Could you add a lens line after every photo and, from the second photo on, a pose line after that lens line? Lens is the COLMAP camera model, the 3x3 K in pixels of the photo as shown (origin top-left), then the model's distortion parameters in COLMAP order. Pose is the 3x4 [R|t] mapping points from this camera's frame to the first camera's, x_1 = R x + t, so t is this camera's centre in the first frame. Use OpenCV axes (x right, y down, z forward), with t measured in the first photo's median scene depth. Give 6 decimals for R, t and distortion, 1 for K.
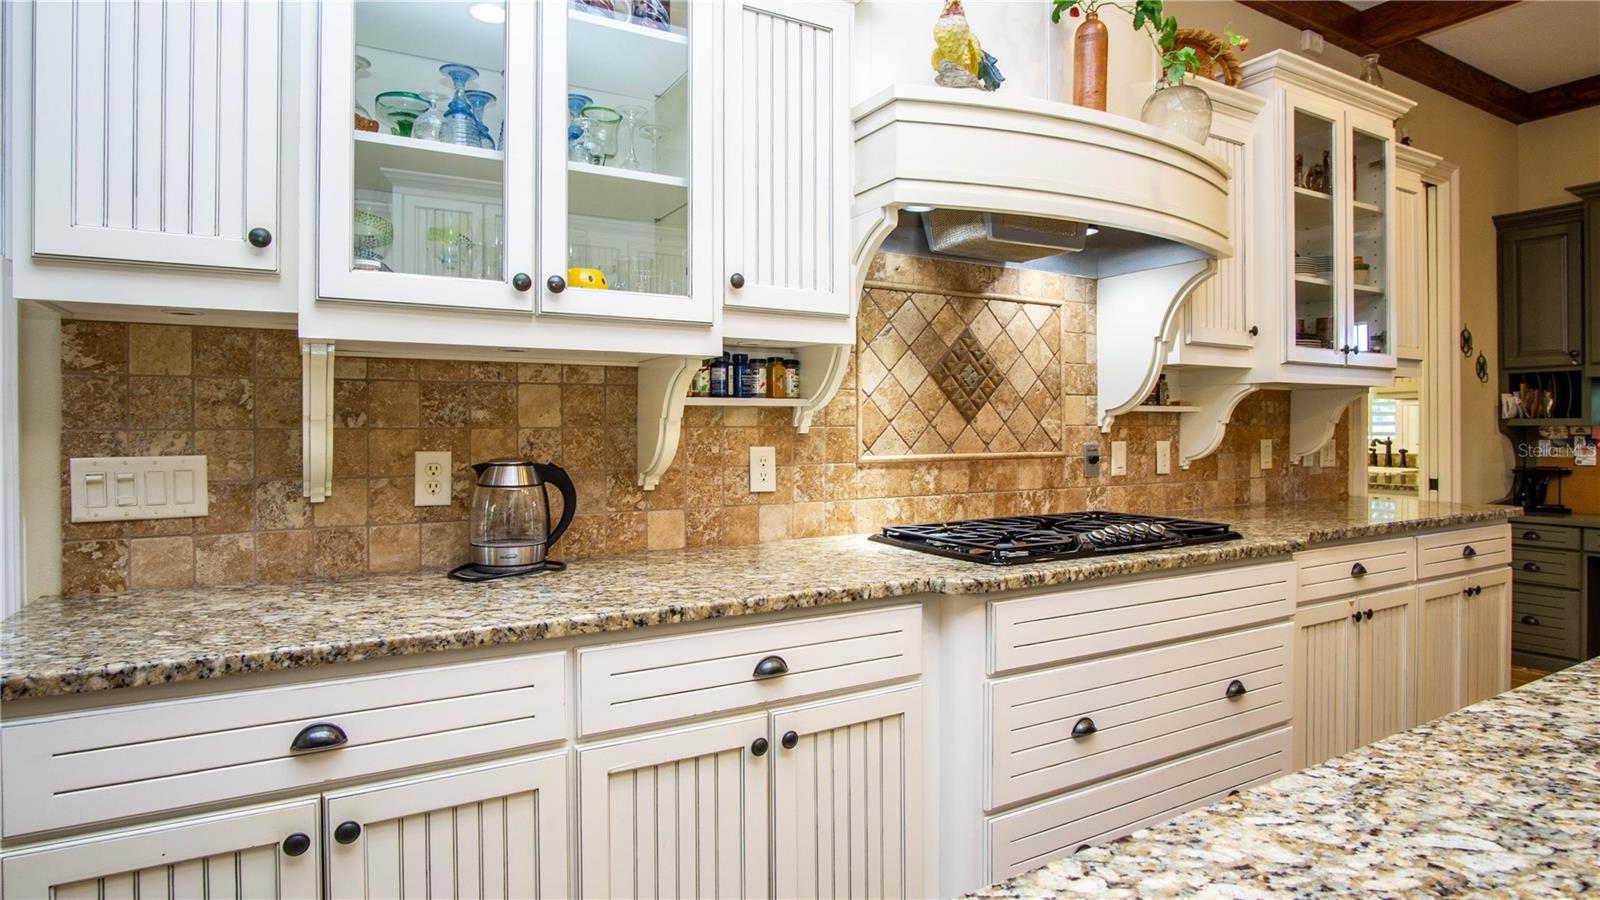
lens RADIAL K [[849.4, 0, 804.0], [0, 849.4, 441.2], [0, 0, 1]] dist [-0.025520, 0.001965]
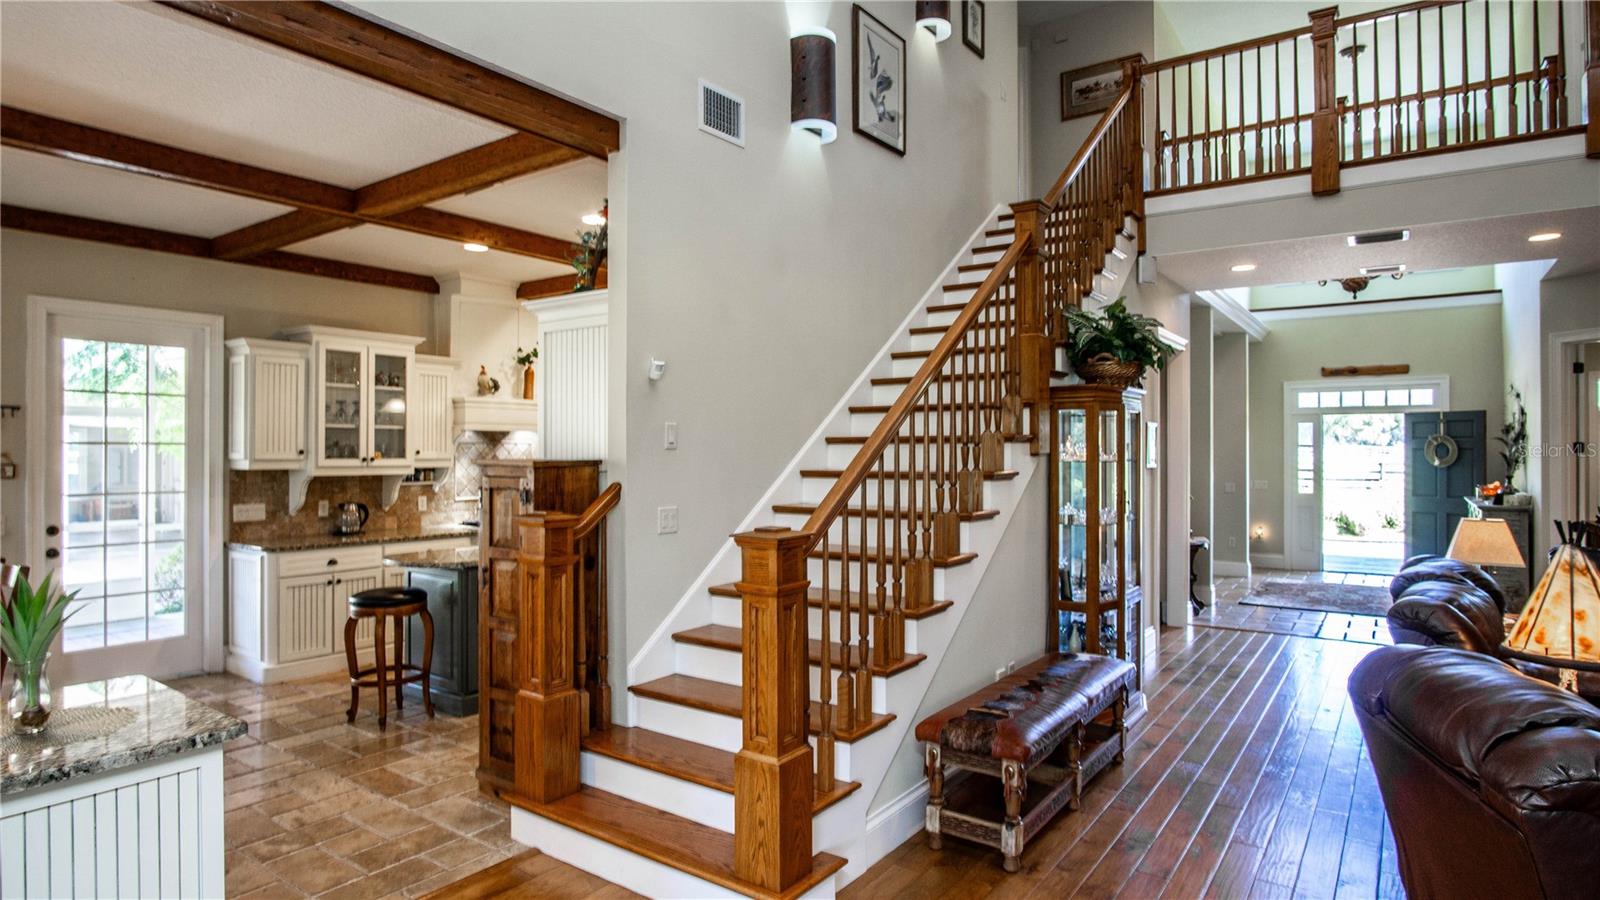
lens RADIAL K [[849.4, 0, 804.2], [0, 849.4, 457.3], [0, 0, 1]] dist [-0.025520, 0.001965]
pose [[0.905051, -0.000300, 0.425304, -0.119718], [0.005332, 0.999929, -0.010643, -0.119273], [-0.425270, 0.011900, 0.904988, -2.974824]]
